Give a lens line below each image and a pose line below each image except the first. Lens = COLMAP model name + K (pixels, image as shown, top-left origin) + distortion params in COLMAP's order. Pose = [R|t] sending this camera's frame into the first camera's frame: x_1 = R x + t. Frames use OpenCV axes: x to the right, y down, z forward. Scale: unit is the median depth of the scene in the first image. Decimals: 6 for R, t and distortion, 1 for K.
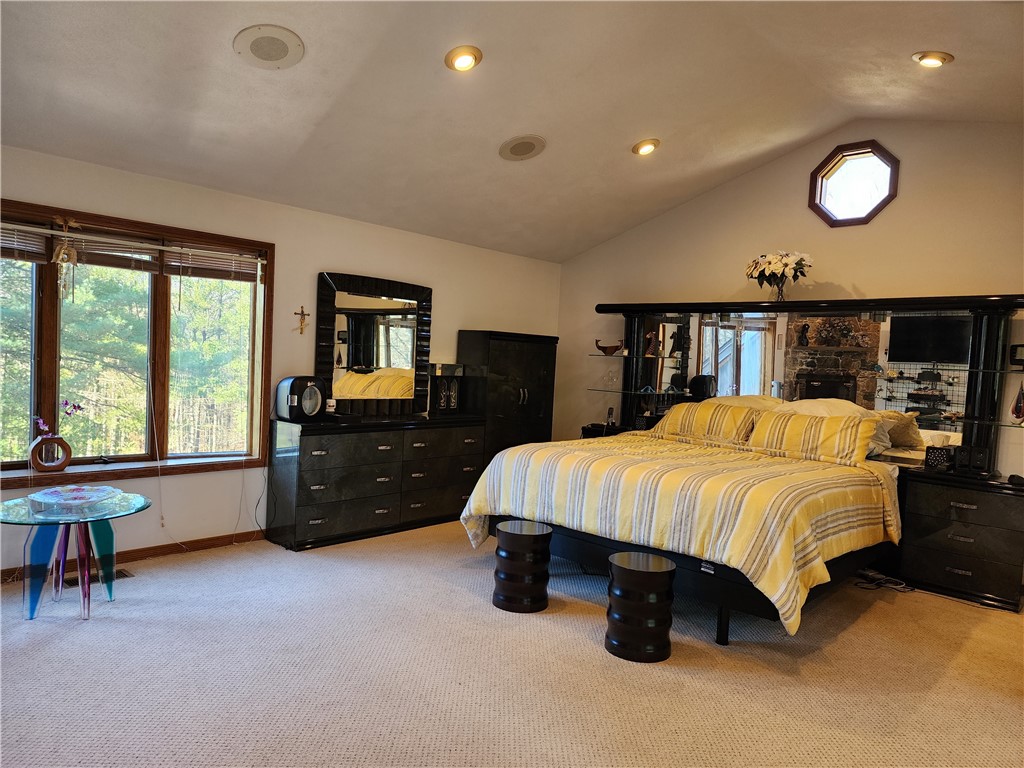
lens RADIAL K [[688.5, 0, 509.3], [0, 688.5, 382.7], [0, 0, 1]] dist [0.061790, -0.063007]
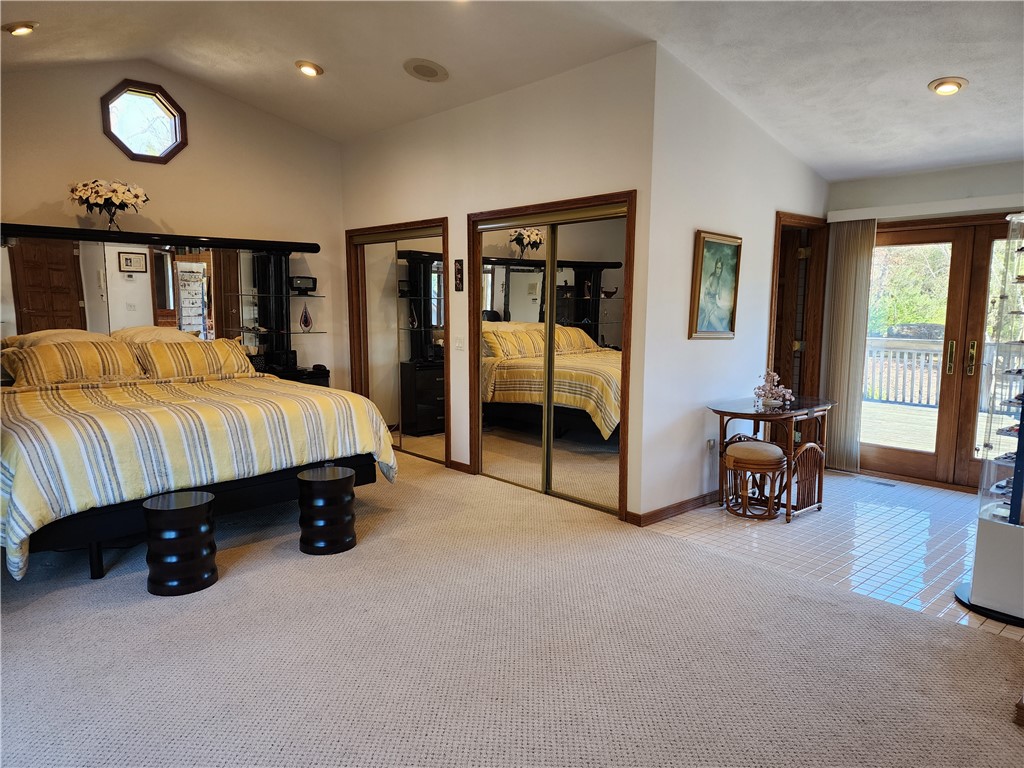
lens RADIAL K [[688.5, 0, 511.3], [0, 688.5, 383.8], [0, 0, 1]] dist [0.061790, -0.063007]
pose [[0.067998, -0.170933, 0.982933, -0.590836], [0.033570, 0.985048, 0.168979, -0.053279], [-0.997120, 0.021507, 0.072720, 0.378244]]
